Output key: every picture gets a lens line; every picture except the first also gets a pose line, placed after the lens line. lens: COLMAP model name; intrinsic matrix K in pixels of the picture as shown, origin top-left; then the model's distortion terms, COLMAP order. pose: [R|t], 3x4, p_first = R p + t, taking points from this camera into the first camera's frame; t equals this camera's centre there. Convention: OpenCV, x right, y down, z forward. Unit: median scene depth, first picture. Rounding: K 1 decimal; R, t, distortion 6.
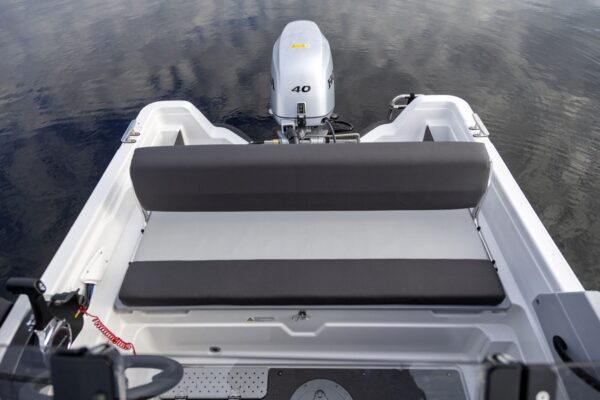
lens RADIAL K [[421.0, 0, 300.0], [0, 421.0, 200.0], [0, 0, 1]] dist [-0.005848, 0.000746]
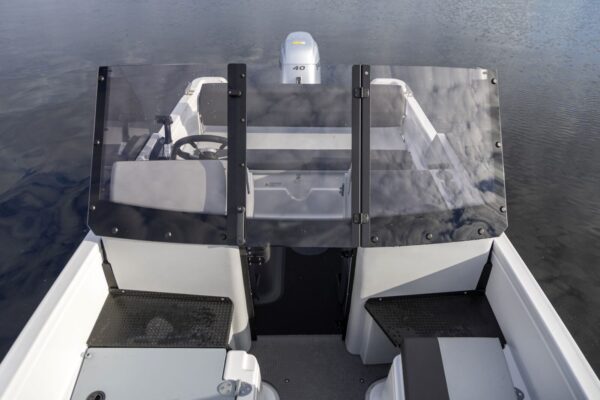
lens RADIAL K [[421.0, 0, 300.0], [0, 421.0, 200.0], [0, 0, 1]] dist [-0.005848, 0.000746]
pose [[0.999523, 0.023151, 0.020426, -0.013595], [-0.020825, 0.993979, -0.107577, 0.391448], [-0.022794, 0.107100, 0.993987, -0.500552]]
